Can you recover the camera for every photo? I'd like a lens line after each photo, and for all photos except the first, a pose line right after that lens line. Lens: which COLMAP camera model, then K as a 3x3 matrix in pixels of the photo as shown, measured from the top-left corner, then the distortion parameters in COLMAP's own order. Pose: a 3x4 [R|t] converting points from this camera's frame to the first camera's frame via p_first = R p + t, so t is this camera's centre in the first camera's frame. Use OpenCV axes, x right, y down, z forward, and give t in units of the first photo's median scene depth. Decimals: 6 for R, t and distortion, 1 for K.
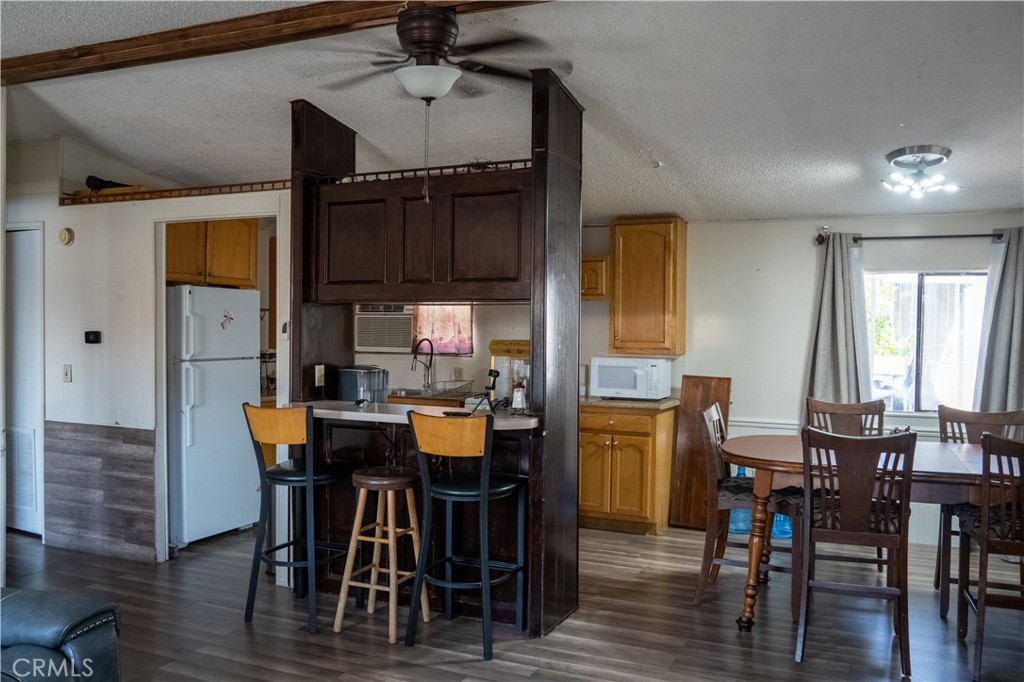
lens RADIAL K [[839.9, 0, 512.0], [0, 839.9, 341.0], [0, 0, 1]] dist [-0.067064, 0.053545]
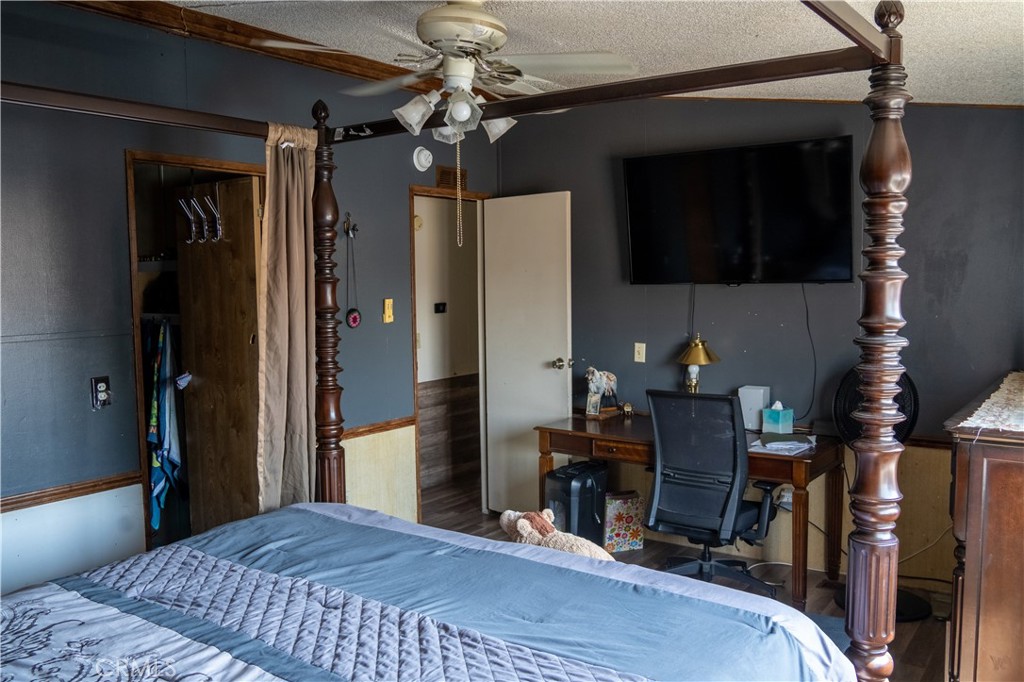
lens RADIAL K [[839.9, 0, 512.0], [0, 839.9, 341.0], [0, 0, 1]] dist [-0.067064, 0.053545]
pose [[0.212261, -0.087141, 0.973320, -1.714284], [0.033912, 0.996073, 0.081782, -0.053912], [-0.976624, 0.015648, 0.214383, 0.640175]]
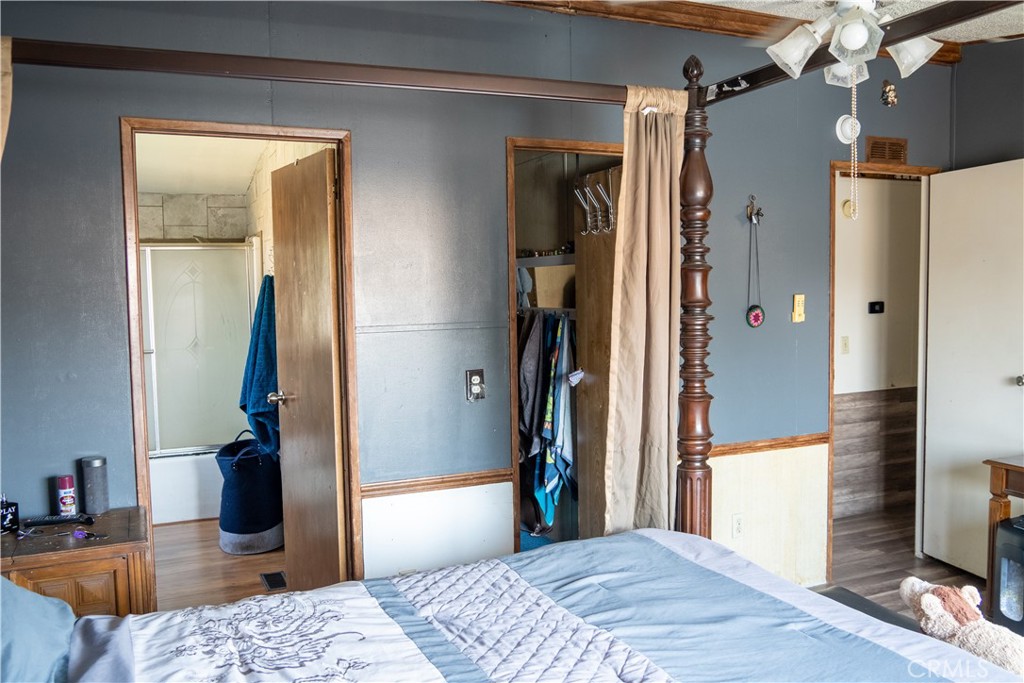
lens RADIAL K [[839.9, 0, 512.0], [0, 839.9, 341.5], [0, 0, 1]] dist [-0.067064, 0.053545]
pose [[0.676083, -0.071386, 0.733359, -1.608512], [0.038548, 0.997360, 0.061547, -0.044194], [-0.735817, -0.013342, 0.677049, 0.636013]]
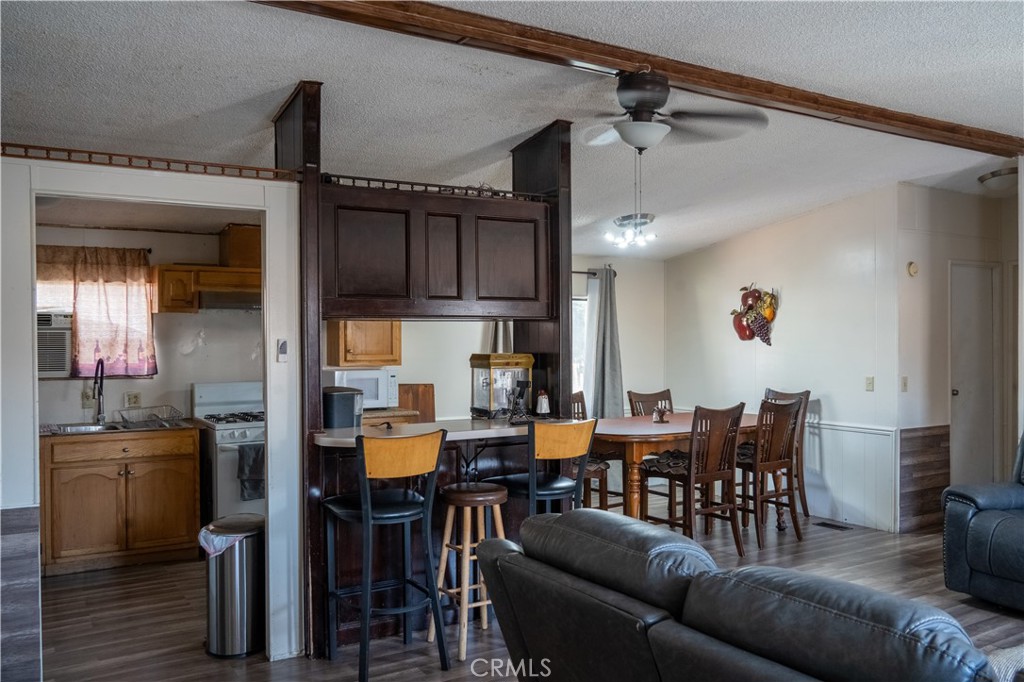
lens RADIAL K [[839.9, 0, 512.0], [0, 839.9, 341.0], [0, 0, 1]] dist [-0.067064, 0.053545]
pose [[0.571685, -0.014560, 0.820344, -0.714967], [0.024805, 0.999692, 0.000457, -0.014288], [-0.820098, 0.020088, 0.571871, 0.290514]]
